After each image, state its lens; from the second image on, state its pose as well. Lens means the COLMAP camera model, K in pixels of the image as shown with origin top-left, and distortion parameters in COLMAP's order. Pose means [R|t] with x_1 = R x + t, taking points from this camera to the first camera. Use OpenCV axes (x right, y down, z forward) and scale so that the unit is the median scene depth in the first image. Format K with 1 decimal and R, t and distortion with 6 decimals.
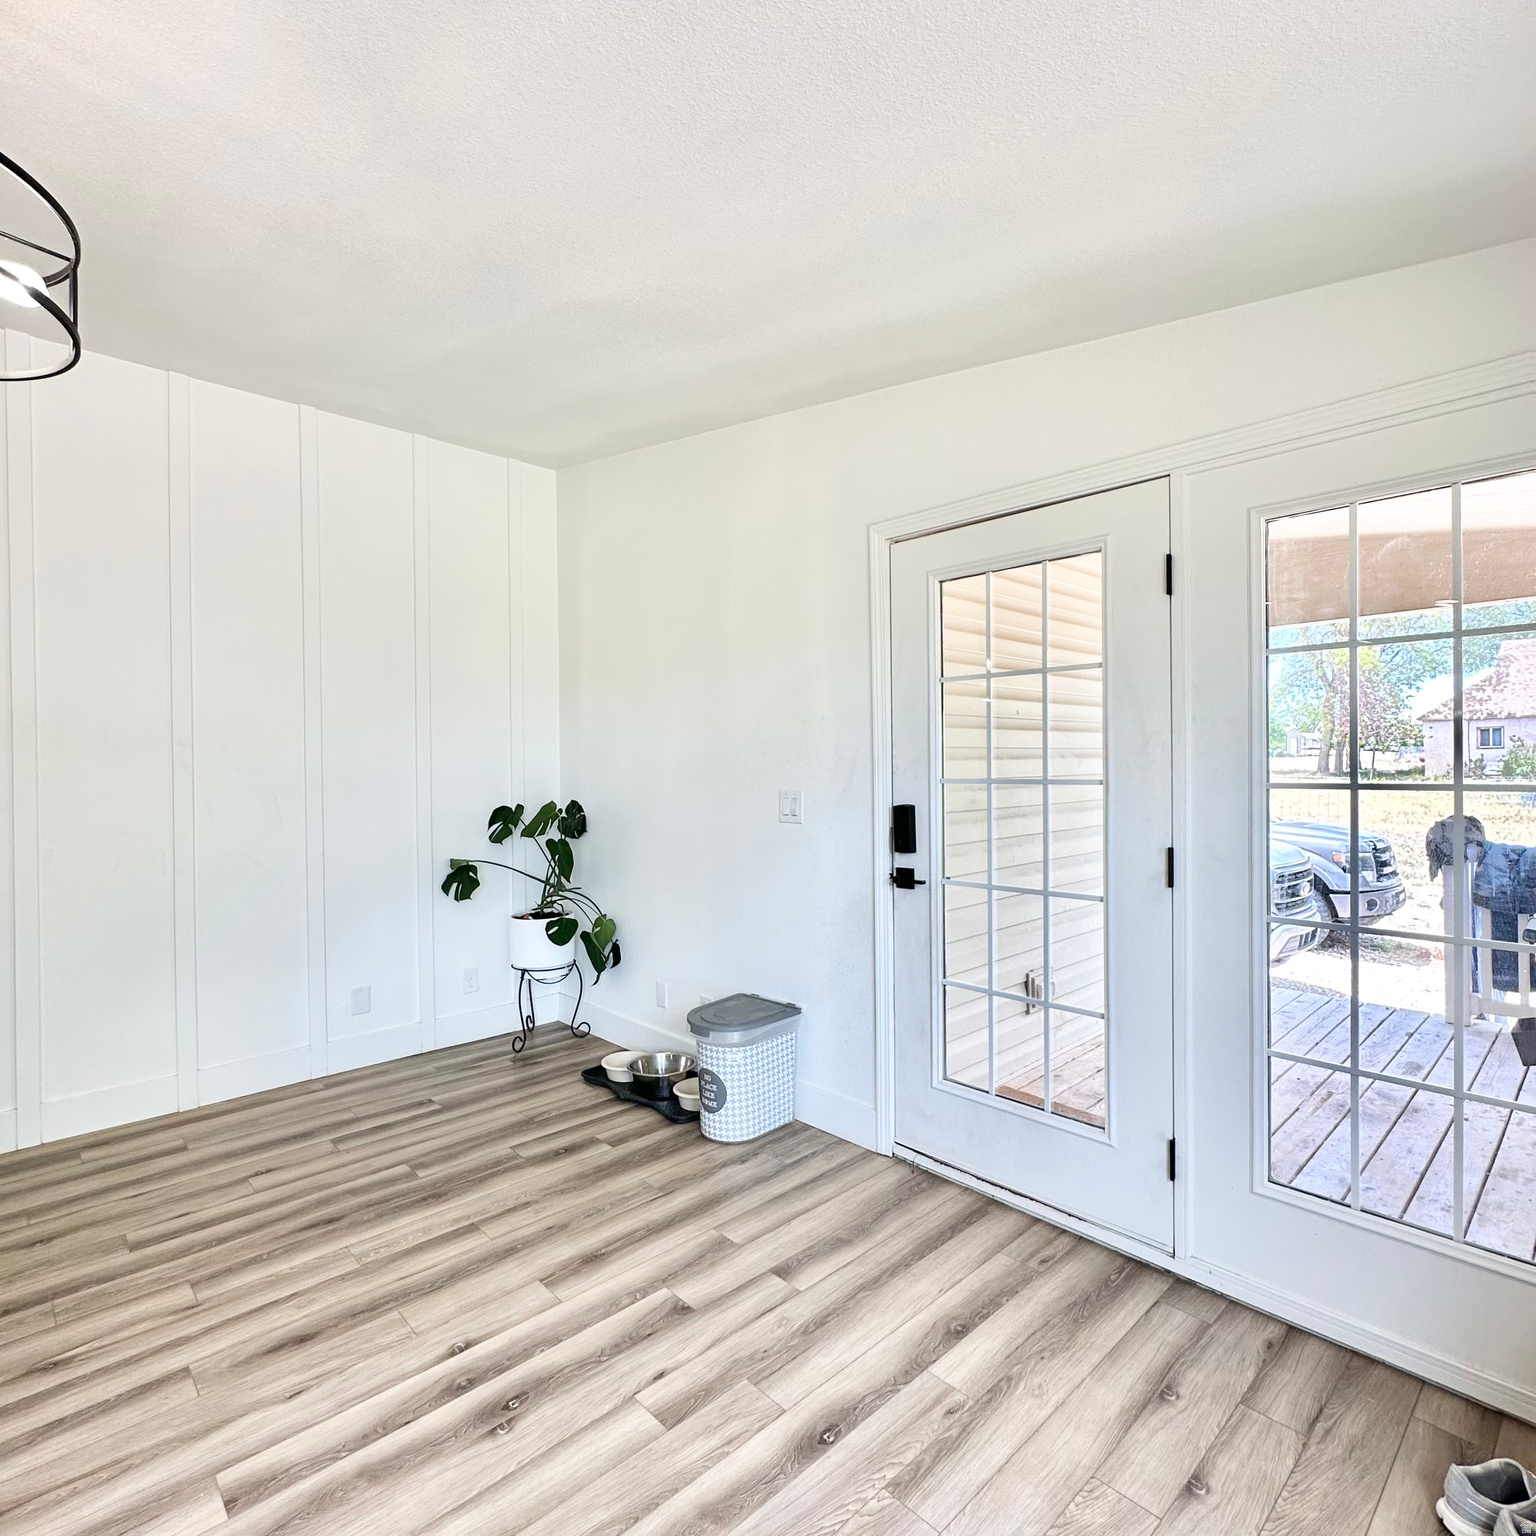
lens RADIAL K [[845.5, 0, 764.9], [0, 845.5, 774.8], [0, 0, 1]] dist [0.003106, -0.000291]
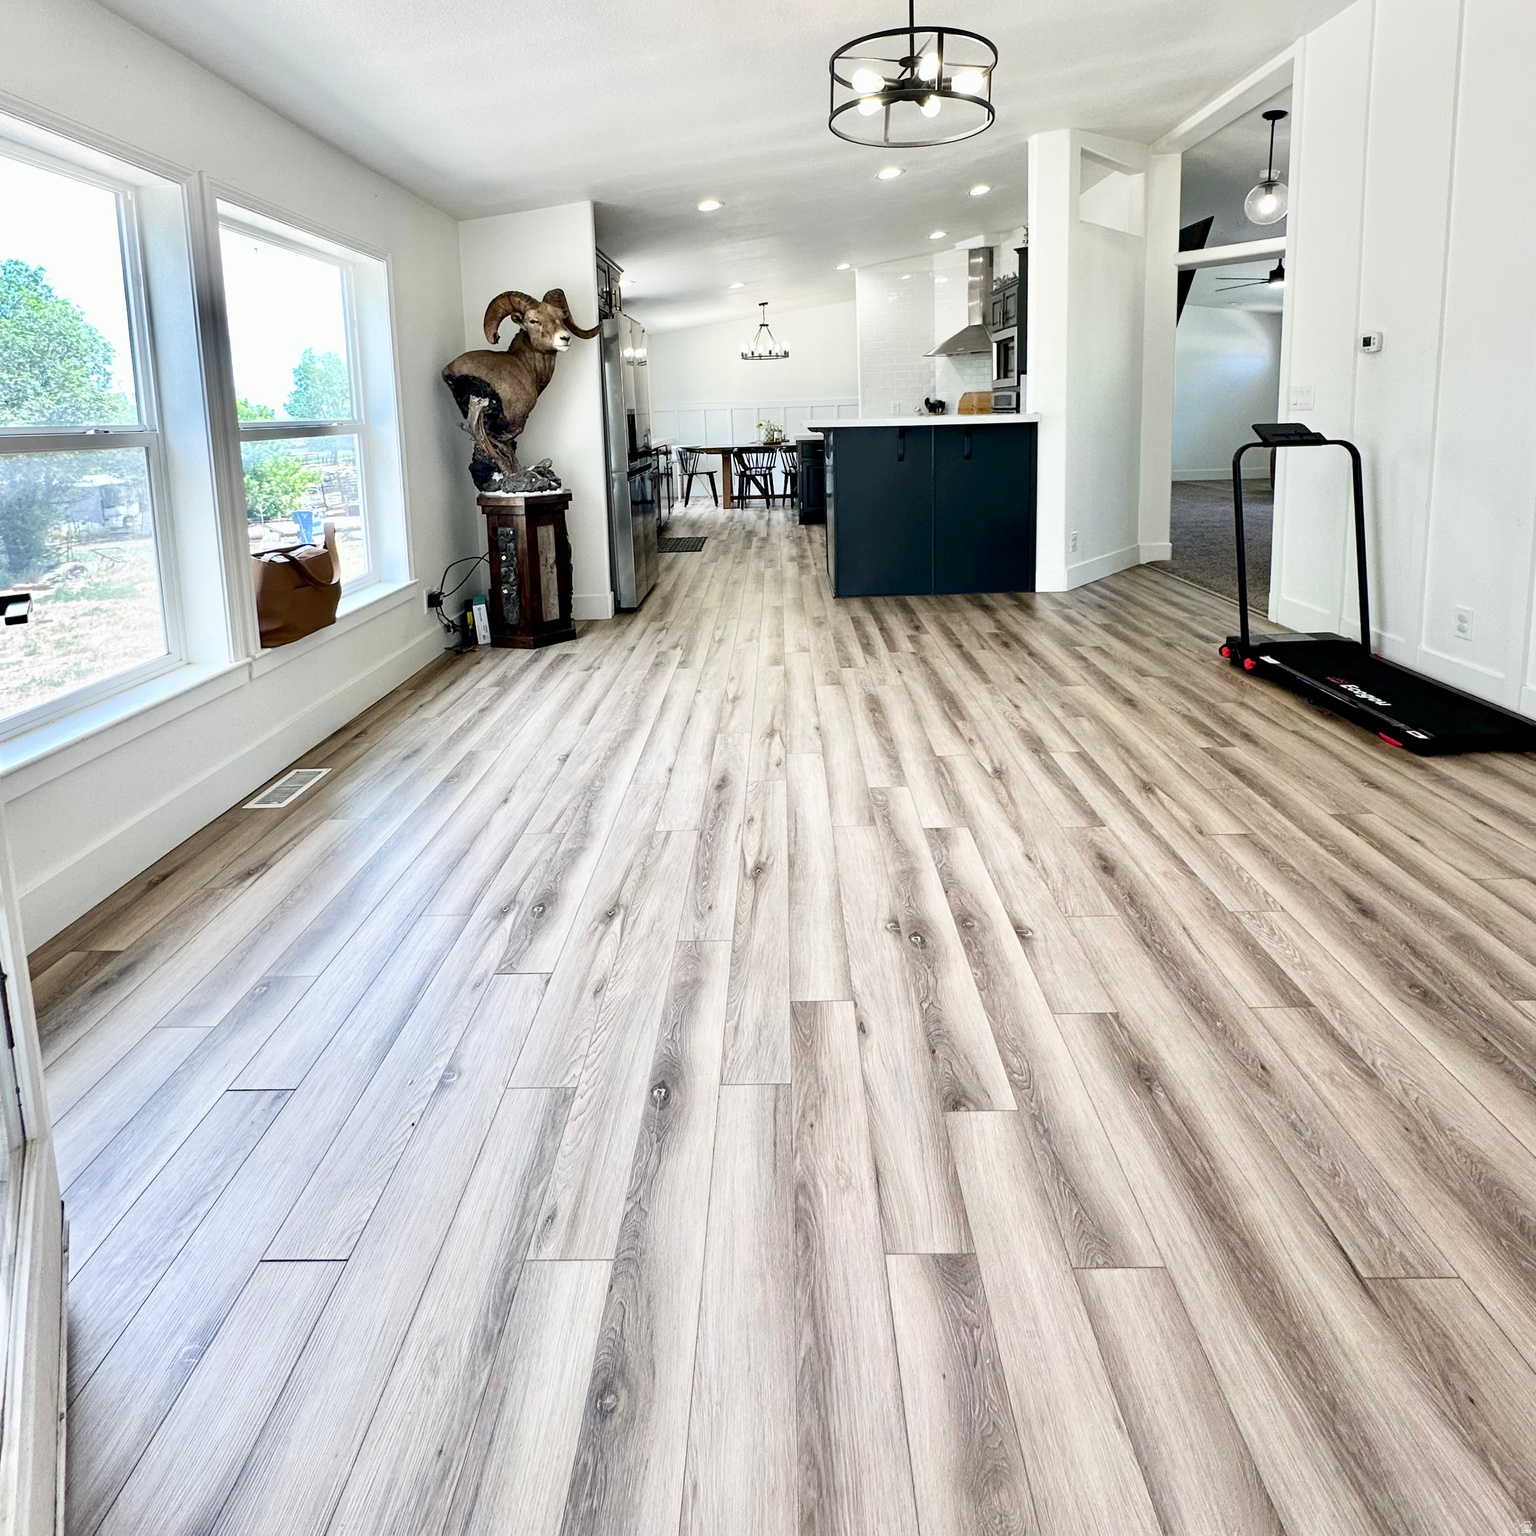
lens RADIAL K [[763.1, 0, 763.1], [0, 763.1, 768.7], [0, 0, 1]] dist [-0.004081, -0.000656]
pose [[-0.696054, 0.328076, -0.638652, 0.305458], [0.023059, 0.899255, 0.436816, 0.106883], [0.717620, 0.289320, -0.633495, 1.145443]]
